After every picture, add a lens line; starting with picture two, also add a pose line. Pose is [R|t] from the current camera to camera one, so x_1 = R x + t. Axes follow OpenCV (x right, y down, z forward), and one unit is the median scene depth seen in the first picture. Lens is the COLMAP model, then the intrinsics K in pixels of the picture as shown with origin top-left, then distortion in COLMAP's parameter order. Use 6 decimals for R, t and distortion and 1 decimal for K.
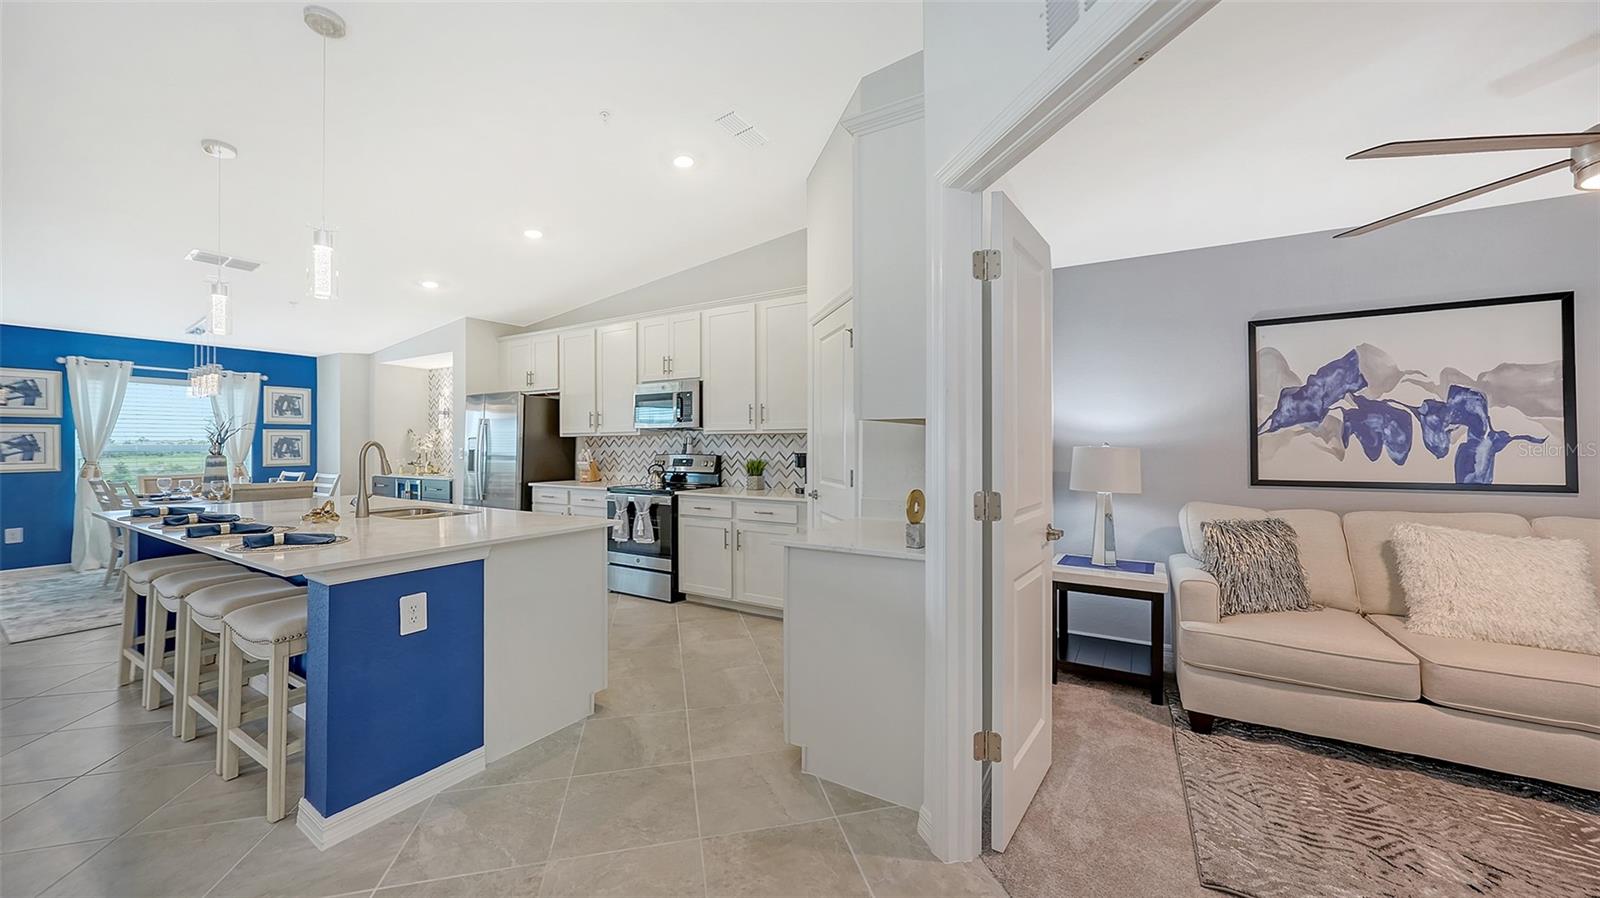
lens RADIAL K [[591.5, 0, 820.2], [0, 591.5, 440.2], [0, 0, 1]] dist [-0.018117, 0.006561]
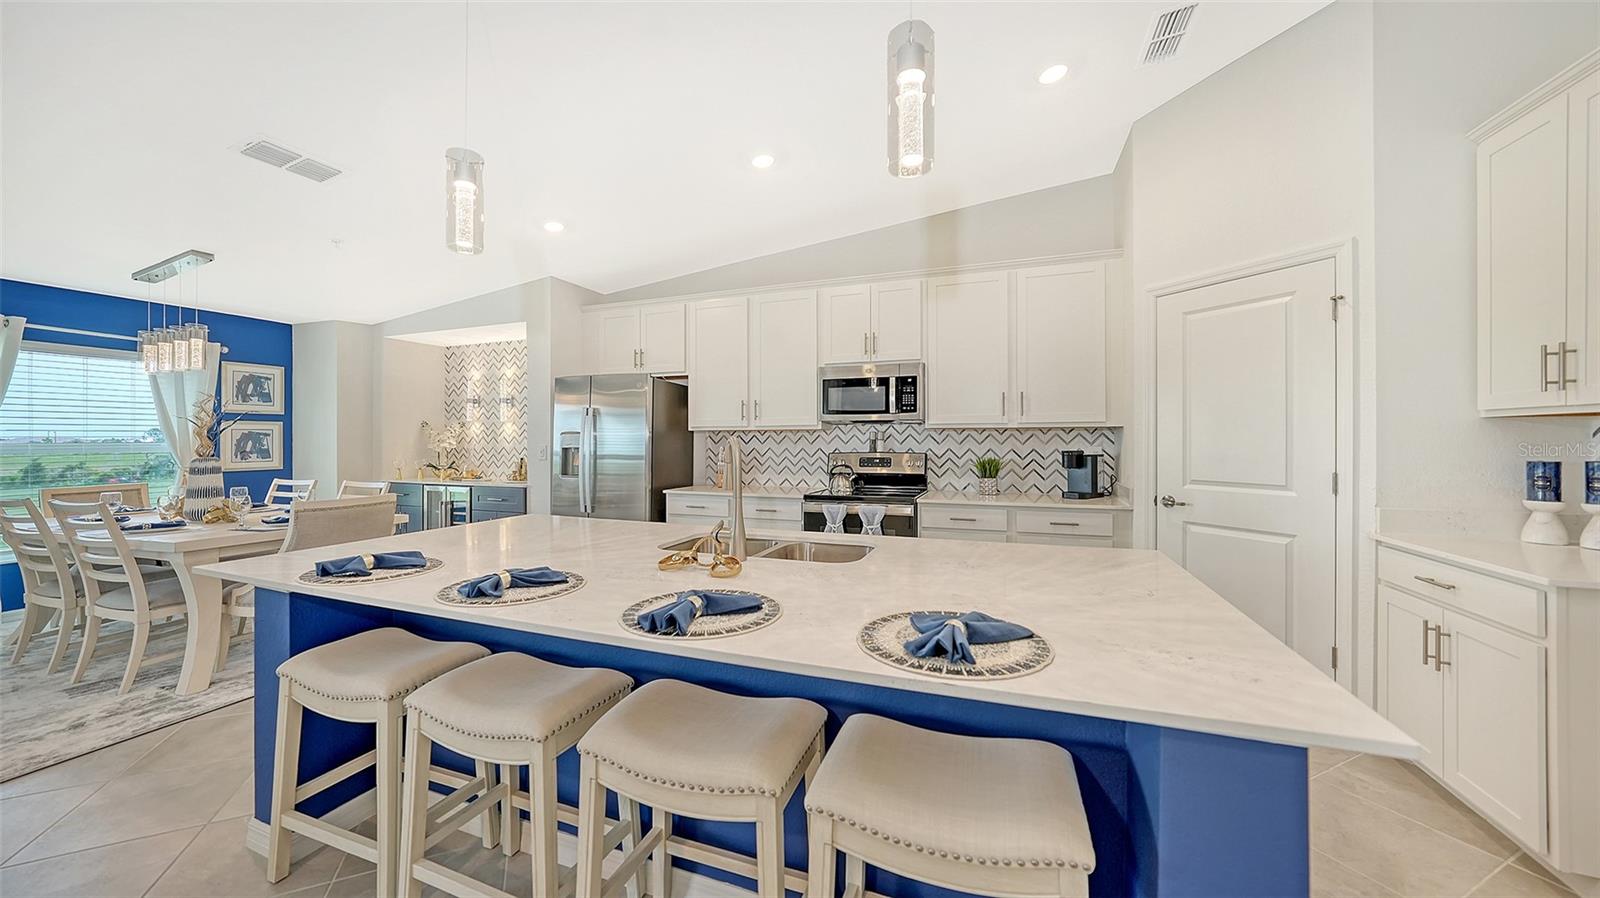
lens RADIAL K [[560.8, 0, 797.7], [0, 560.8, 434.1], [0, 0, 1]] dist [-0.016625, 0.003992]
pose [[0.984058, 0.000716, 0.177846, -0.464410], [-0.000210, 0.999996, -0.002863, 0.000211], [-0.177847, 0.002780, 0.984054, 0.238940]]
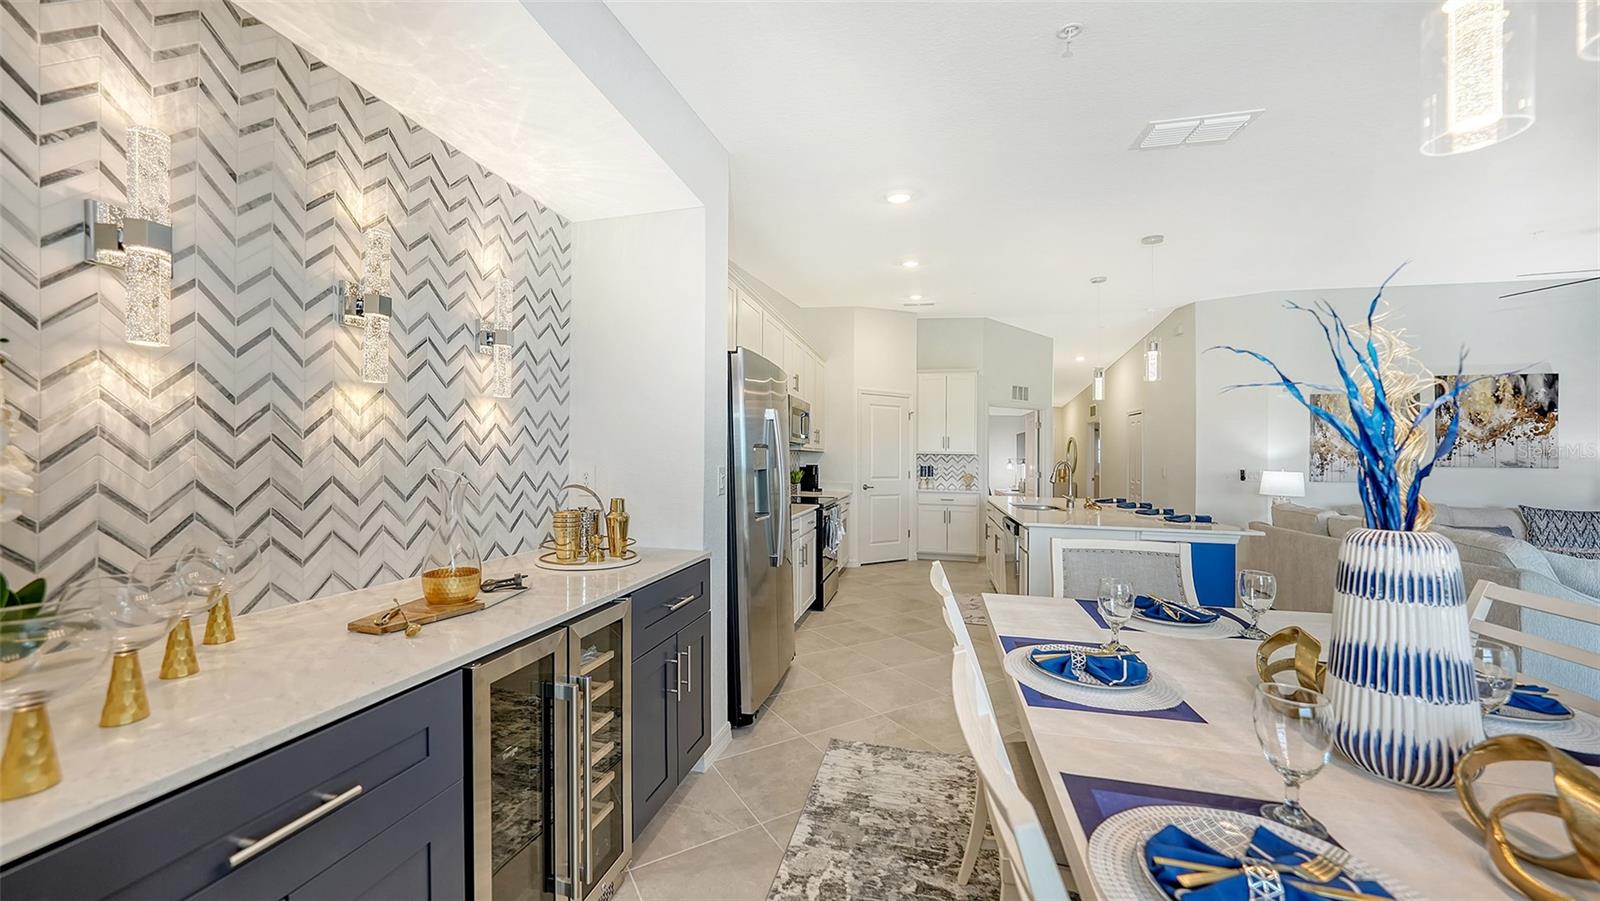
lens RADIAL K [[565.9, 0, 789.3], [0, 565.9, 447.3], [0, 0, 1]] dist [-0.004924, 0.001237]
pose [[-0.291439, 0.014331, 0.956482, -1.136126], [-0.021065, 0.999549, -0.021394, 0.008044], [-0.956358, -0.026384, -0.291005, 1.217930]]
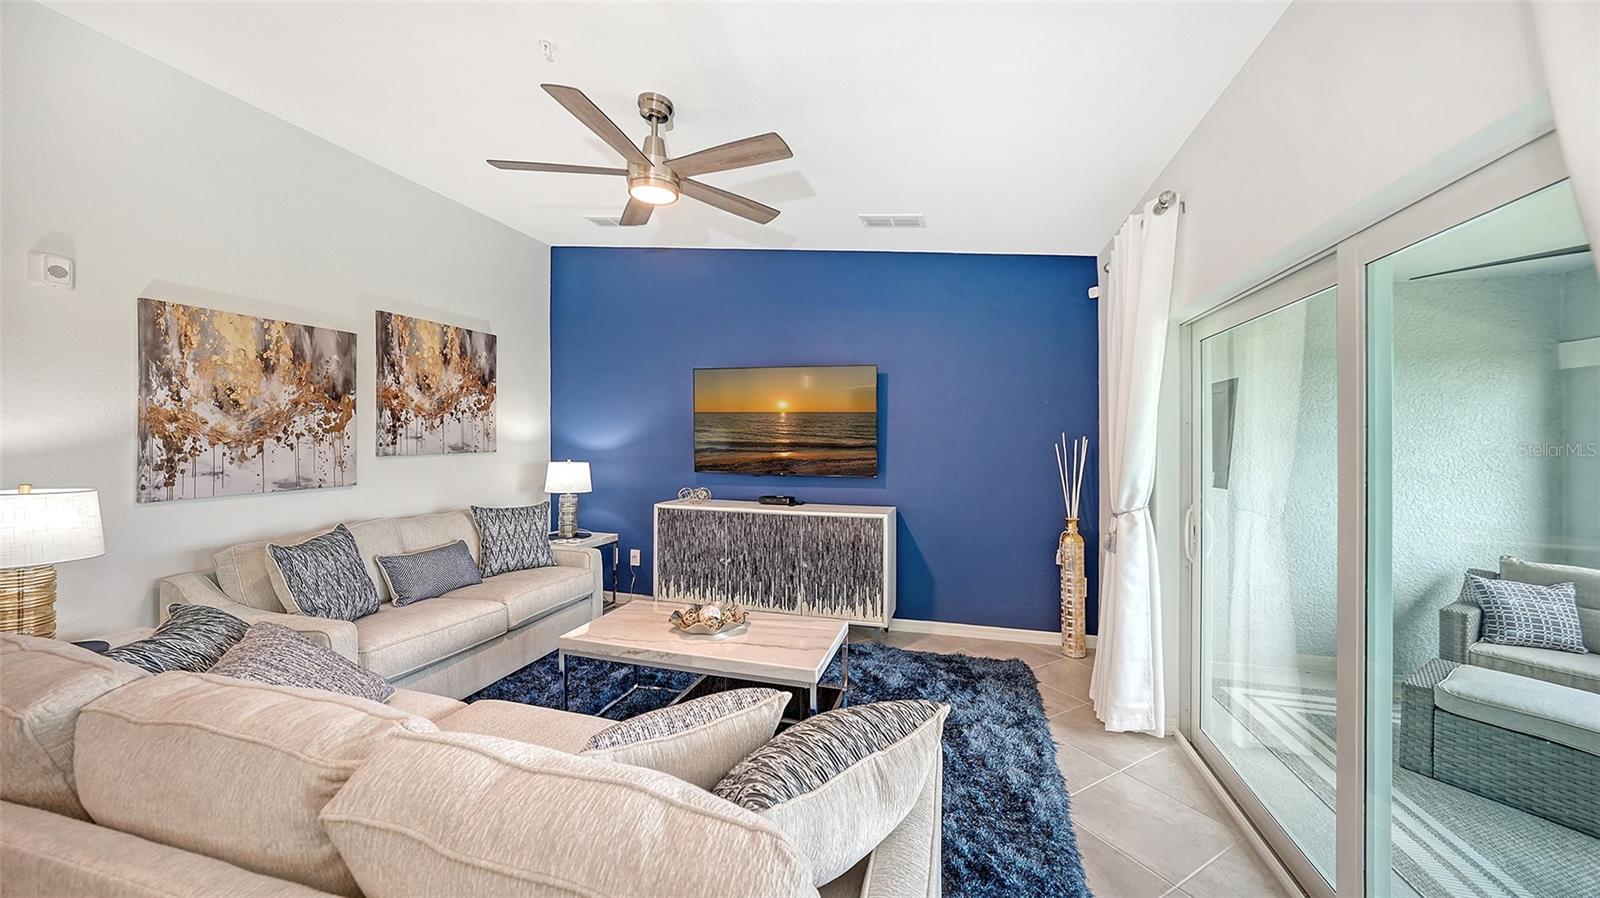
lens RADIAL K [[560.8, 0, 804.4], [0, 560.8, 439.6], [0, 0, 1]] dist [-0.016625, 0.003992]
pose [[-0.963808, -0.003526, -0.266574, -0.805316], [-0.004414, 0.999987, 0.002735, -0.025174], [0.266561, 0.003813, -0.963810, 0.544782]]
